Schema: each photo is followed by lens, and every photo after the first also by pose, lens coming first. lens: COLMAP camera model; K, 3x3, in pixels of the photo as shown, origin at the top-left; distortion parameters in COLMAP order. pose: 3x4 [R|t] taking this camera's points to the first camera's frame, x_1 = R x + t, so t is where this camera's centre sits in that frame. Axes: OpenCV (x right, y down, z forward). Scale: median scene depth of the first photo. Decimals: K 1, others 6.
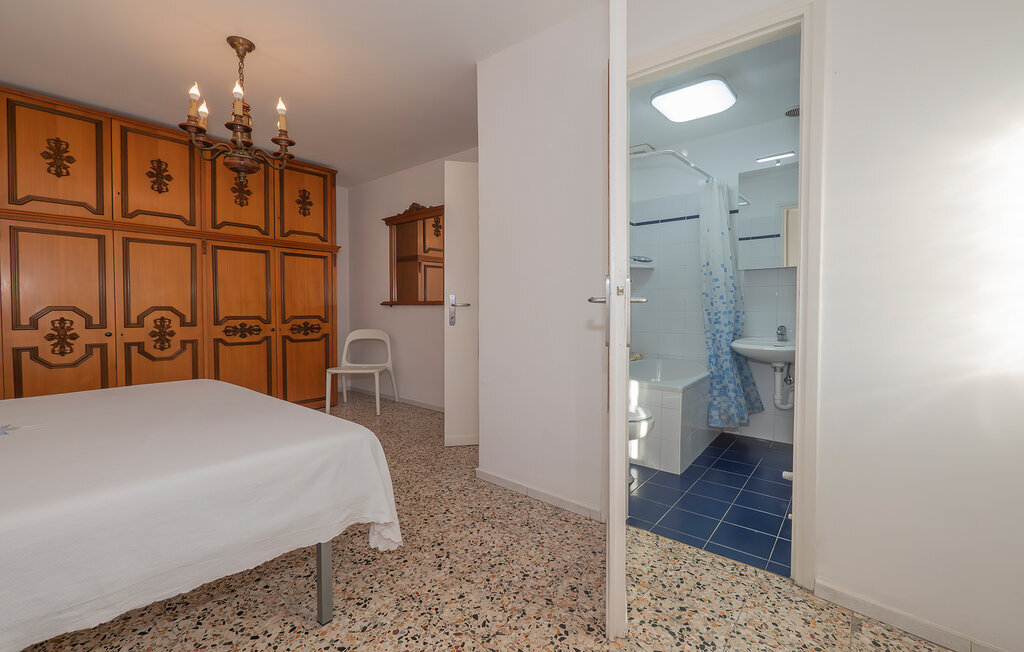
lens RADIAL K [[432.0, 0, 503.7], [0, 432.0, 321.4], [0, 0, 1]] dist [0.000288, -0.000022]
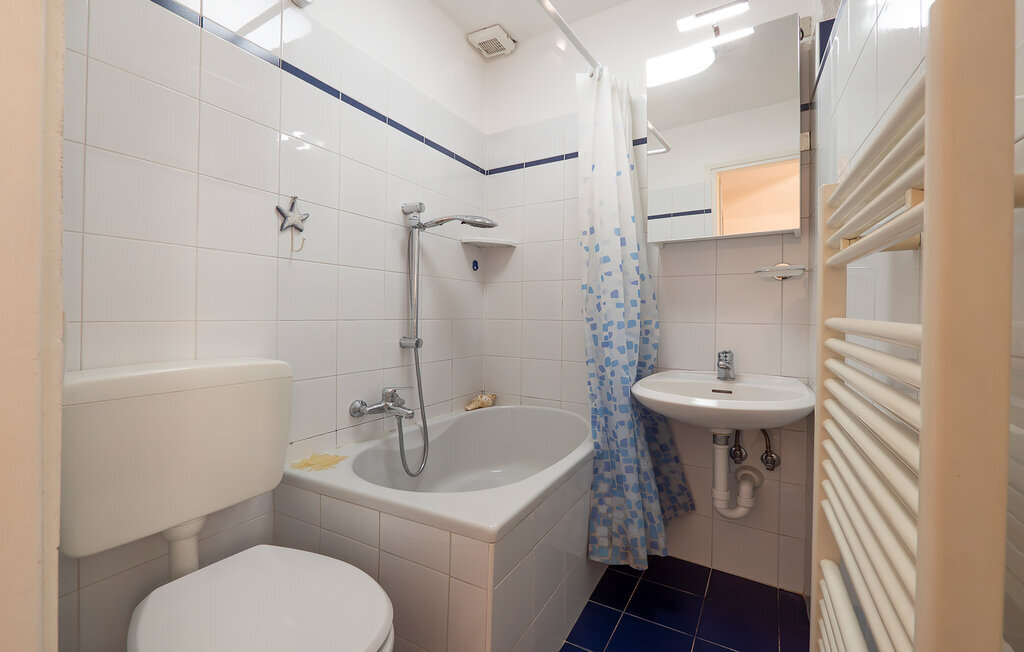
lens RADIAL K [[437.6, 0, 508.1], [0, 437.6, 319.1], [0, 0, 1]] dist [-0.000824, 0.000188]
pose [[0.988001, 0.008795, 0.154194, 0.247906], [-0.004648, 0.999618, -0.027230, -0.009988], [-0.154375, 0.026187, 0.987665, 0.423332]]
